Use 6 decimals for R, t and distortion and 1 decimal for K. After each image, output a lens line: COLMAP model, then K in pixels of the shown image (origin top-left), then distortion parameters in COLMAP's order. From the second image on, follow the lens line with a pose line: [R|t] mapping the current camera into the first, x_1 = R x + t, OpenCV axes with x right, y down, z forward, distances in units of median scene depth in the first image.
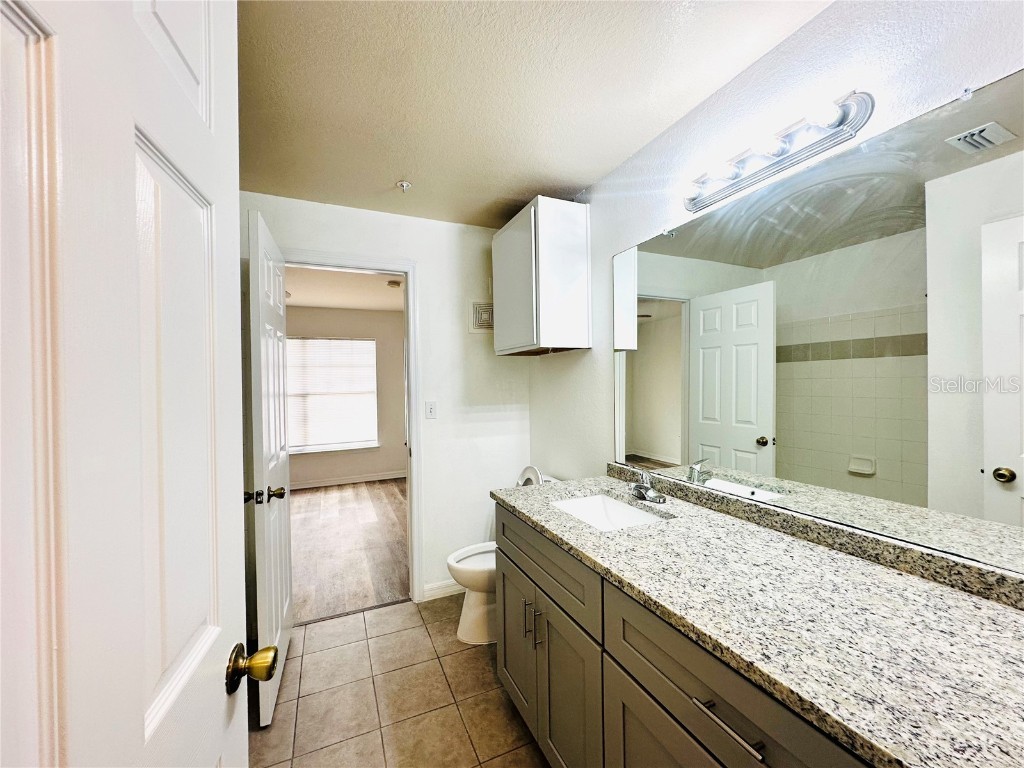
lens RADIAL K [[407.6, 0, 513.2], [0, 407.6, 383.3], [0, 0, 1]] dist [-0.000799, 0.000307]
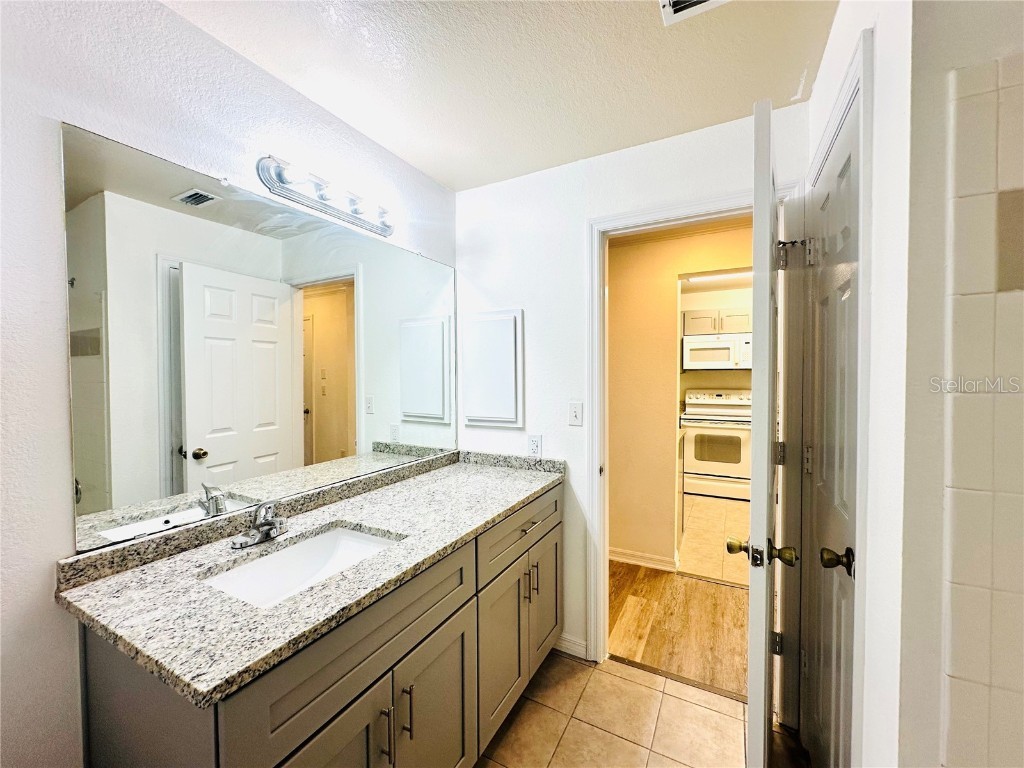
lens RADIAL K [[410.9, 0, 506.9], [0, 410.9, 386.8], [0, 0, 1]] dist [-0.006932, 0.000881]
pose [[-0.607938, -0.005251, 0.793967, -0.599770], [0.016067, 0.999692, 0.018914, -0.006974], [-0.793822, 0.024255, -0.607667, 1.202332]]
